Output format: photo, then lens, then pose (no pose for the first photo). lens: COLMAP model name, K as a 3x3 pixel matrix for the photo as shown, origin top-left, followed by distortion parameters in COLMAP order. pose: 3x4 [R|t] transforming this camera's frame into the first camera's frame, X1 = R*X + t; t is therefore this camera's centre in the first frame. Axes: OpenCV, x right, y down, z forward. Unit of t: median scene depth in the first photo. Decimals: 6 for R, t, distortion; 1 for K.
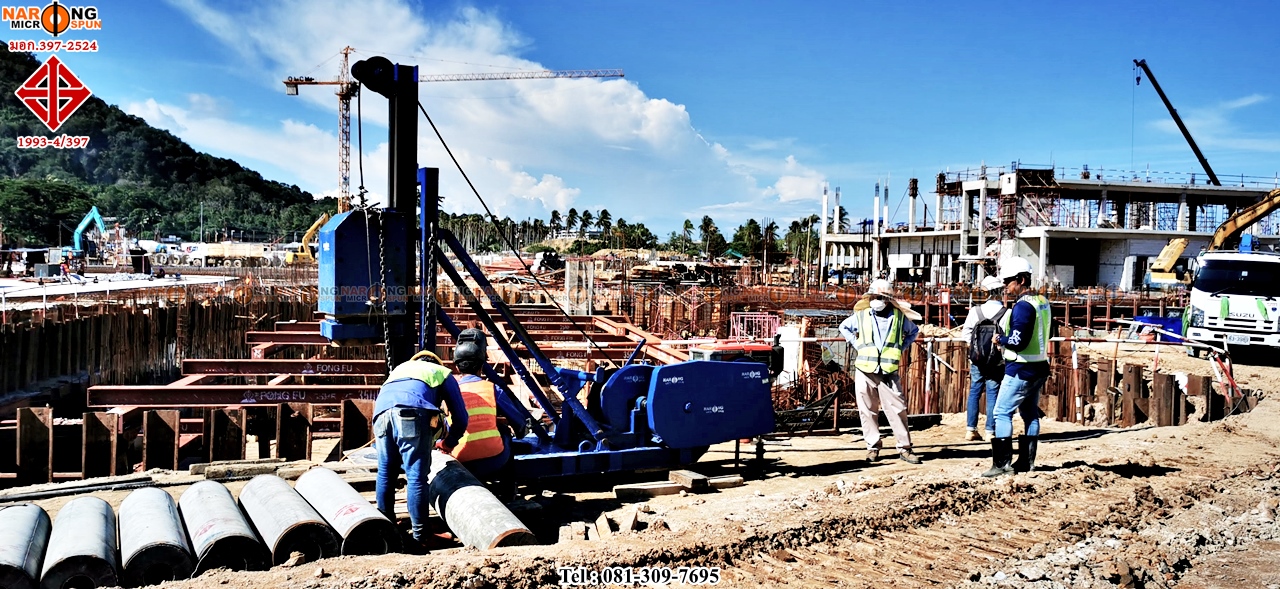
lens RADIAL K [[1006.5, 0, 638.7], [0, 1006.5, 283.5], [0, 0, 1]] dist [0.065061, -0.099761]
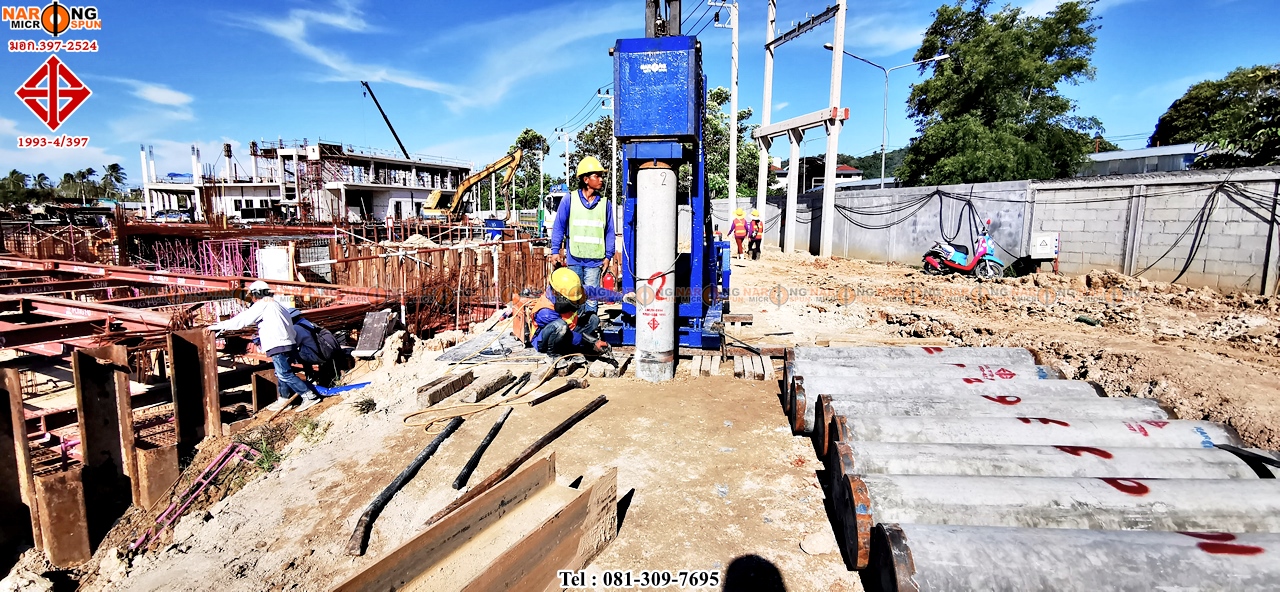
lens RADIAL K [[590.7, 0, 642.2], [0, 590.7, 295.8], [0, 0, 1]] dist [0.013984, 0.000487]
pose [[0.593787, -0.124280, 0.794966, -0.074824], [0.023444, 0.990252, 0.137298, 0.003707], [-0.804280, -0.062889, 0.590913, 0.061349]]
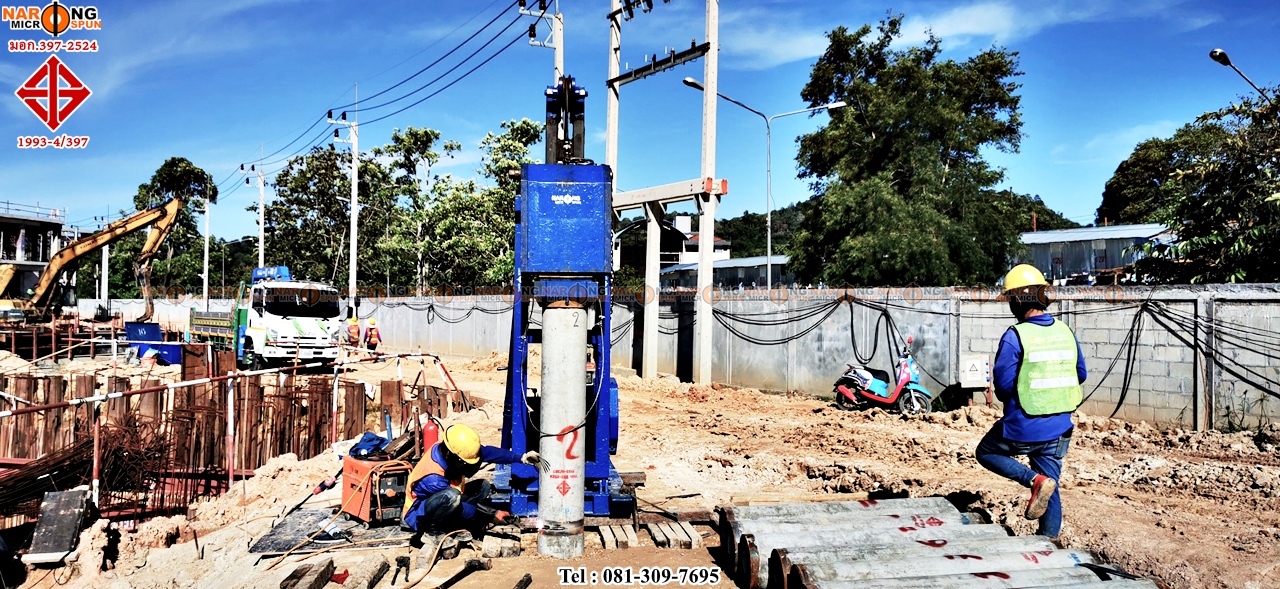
lens RADIAL K [[994.6, 0, 637.9], [0, 994.6, 297.5], [0, 0, 1]] dist [0.068532, -0.095148]
pose [[0.368071, -0.004403, 0.929787, -0.103230], [0.015295, 0.999882, -0.001320, -0.001208], [-0.929672, 0.014707, 0.368095, 0.058082]]
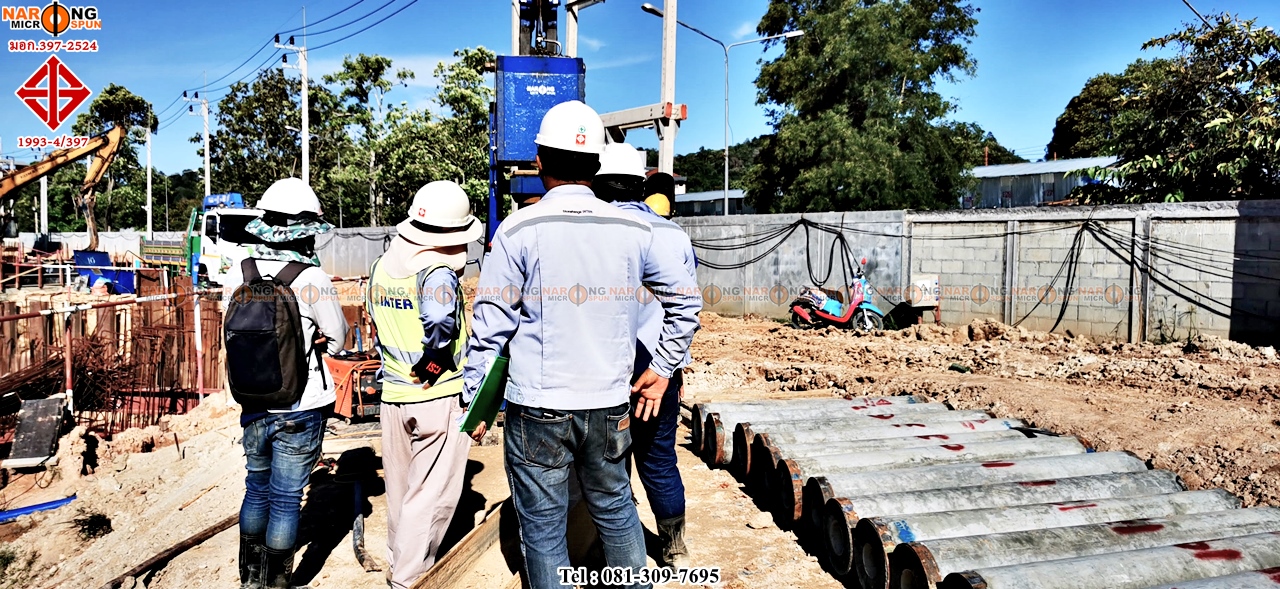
lens RADIAL K [[999.8, 0, 636.9], [0, 999.8, 296.5], [0, 0, 1]] dist [0.072926, -0.106358]
pose [[0.326593, -0.062867, 0.943072, -0.108503], [0.014671, 0.998002, 0.061448, 0.001766], [-0.945051, -0.006233, 0.326863, 0.057616]]
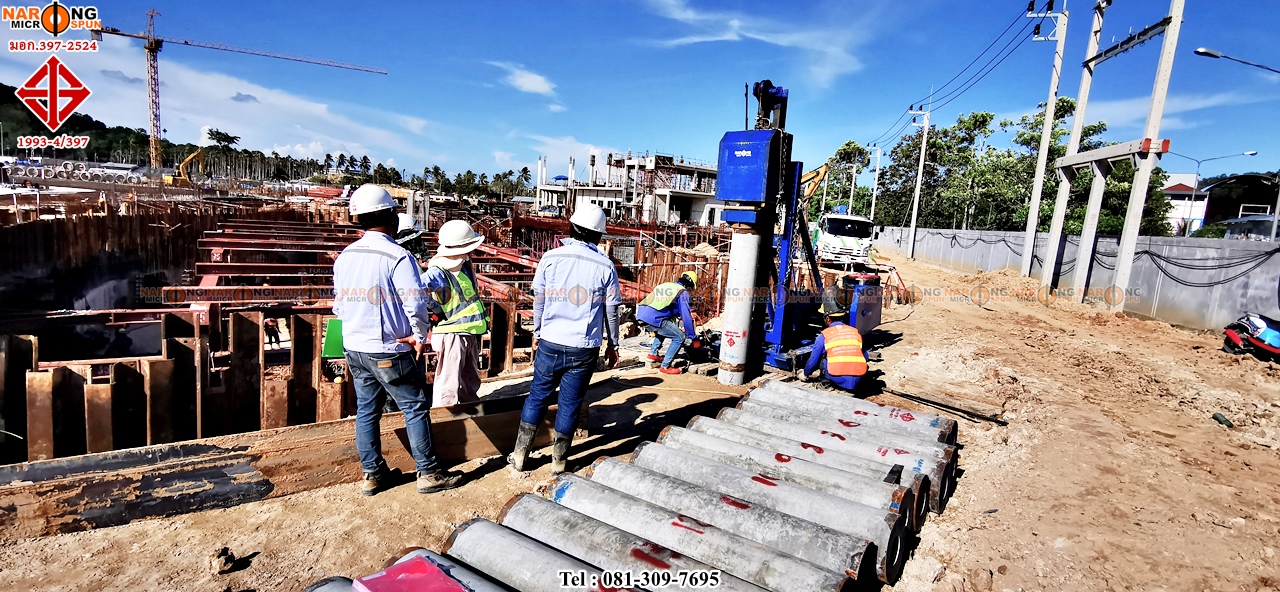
lens RADIAL K [[594.3, 0, 641.2], [0, 594.3, 301.1], [0, 0, 1]] dist [-0.003494, 0.017270]
pose [[0.915355, -0.015181, 0.402362, -0.071922], [-0.044198, 0.989462, 0.137881, -0.001794], [-0.400215, -0.143994, 0.905038, 0.026298]]
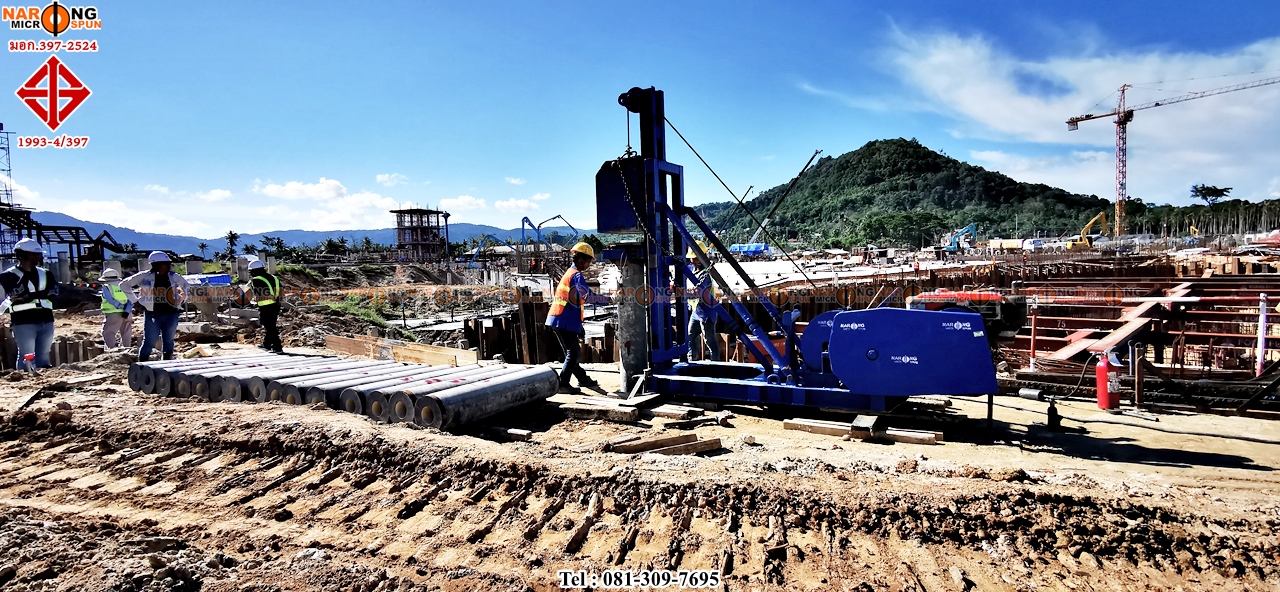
lens RADIAL K [[592.8, 0, 640.8], [0, 592.8, 296.6], [0, 0, 1]] dist [0.013044, 0.000655]
pose [[0.556279, 0.009971, -0.830936, 0.041840], [0.028698, 0.999101, 0.031201, 0.004209], [0.830500, -0.041202, 0.555493, 0.049880]]
